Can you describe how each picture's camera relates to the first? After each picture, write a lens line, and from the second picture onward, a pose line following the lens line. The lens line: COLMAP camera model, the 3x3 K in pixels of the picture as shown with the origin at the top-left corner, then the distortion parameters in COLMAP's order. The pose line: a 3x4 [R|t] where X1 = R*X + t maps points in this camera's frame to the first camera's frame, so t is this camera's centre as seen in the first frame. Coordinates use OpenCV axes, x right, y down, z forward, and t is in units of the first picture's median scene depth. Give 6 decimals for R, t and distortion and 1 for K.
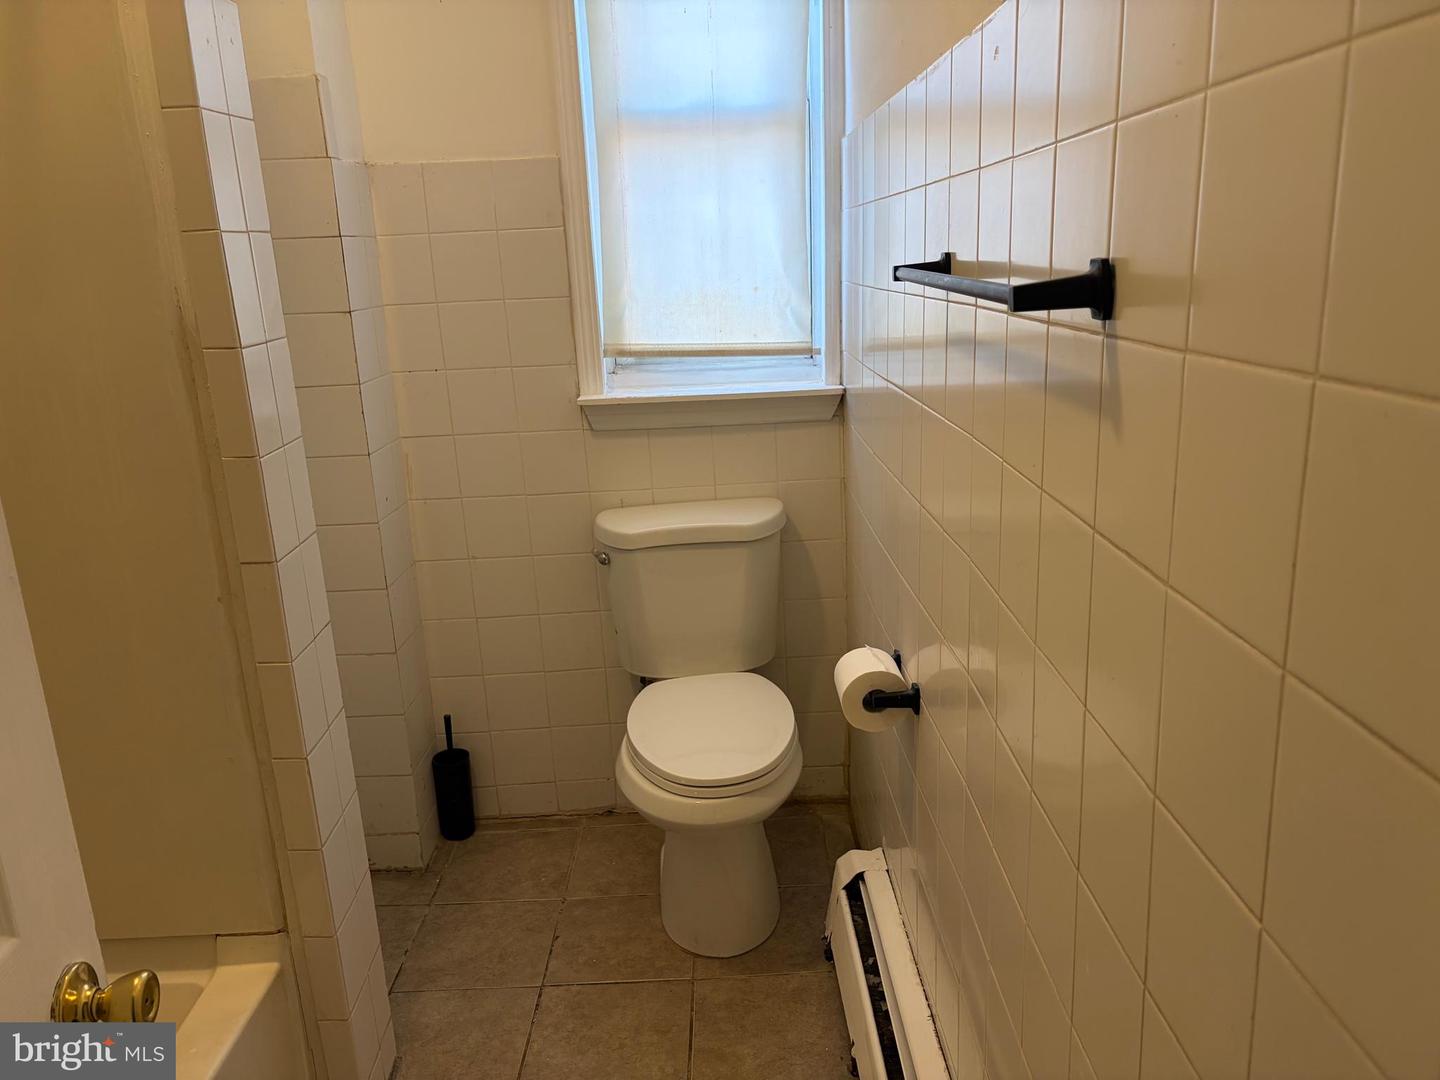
lens RADIAL K [[1090.3, 0, 721.7], [0, 1090.3, 536.6], [0, 0, 1]] dist [0.038022, -0.048305]
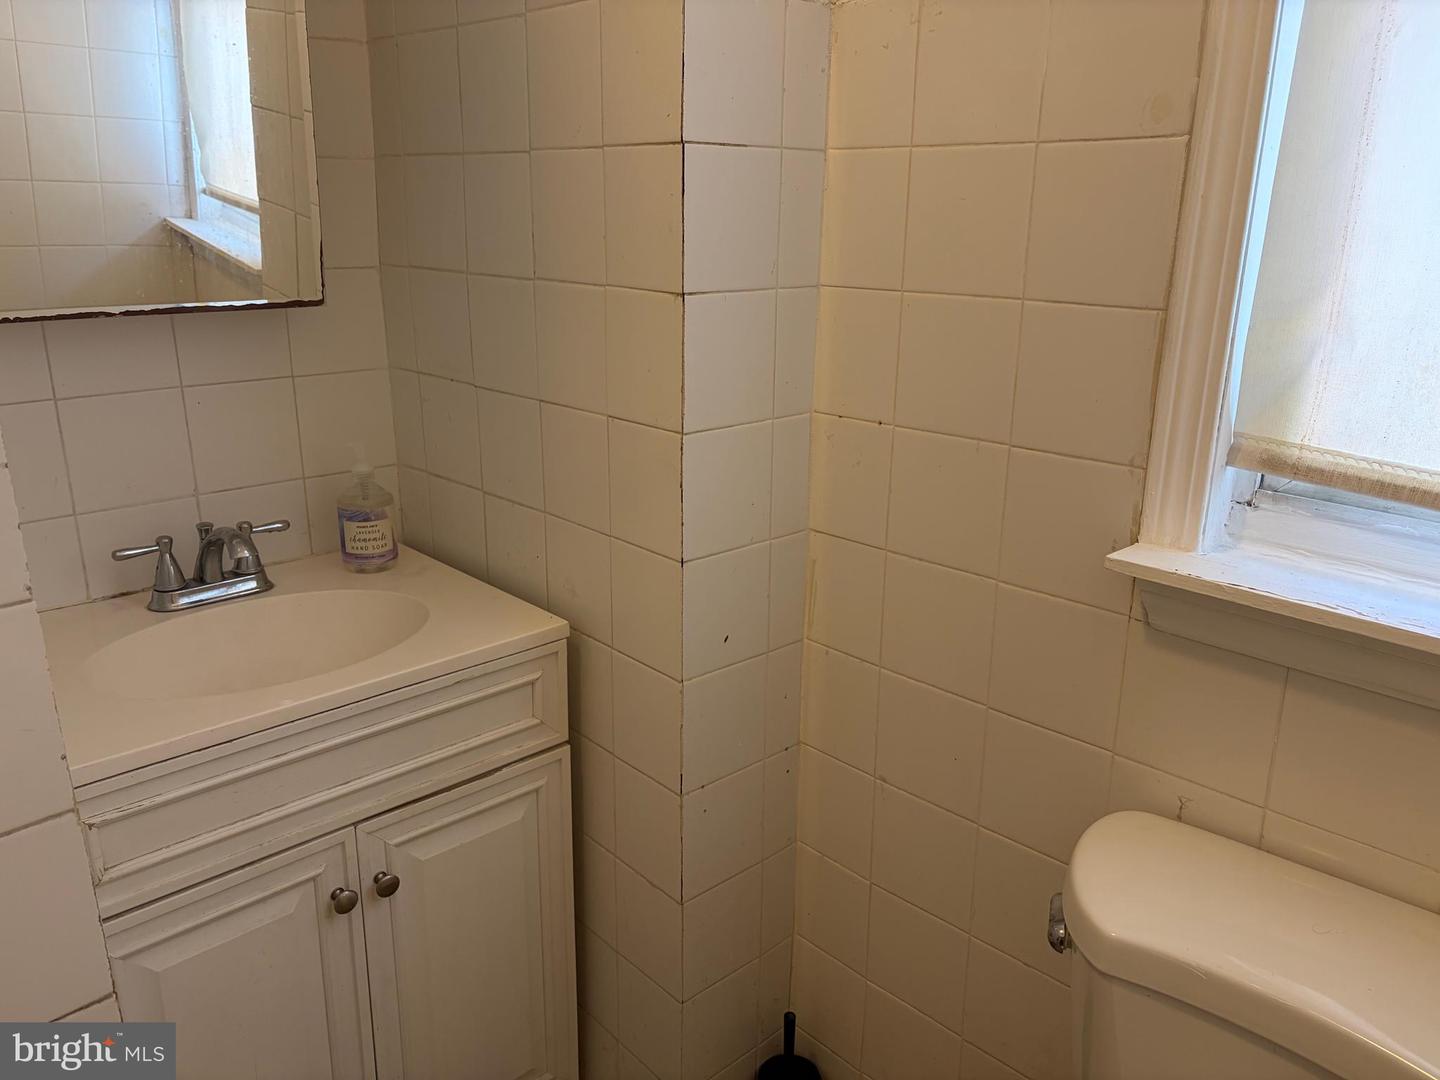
lens RADIAL K [[1090.3, 0, 727.0], [0, 1090.3, 553.3], [0, 0, 1]] dist [0.038022, -0.048305]
pose [[0.691108, 0.268757, -0.670925, 0.046698], [-0.229712, 0.961837, 0.148668, -0.150604], [0.685276, 0.051374, 0.726469, 0.576675]]
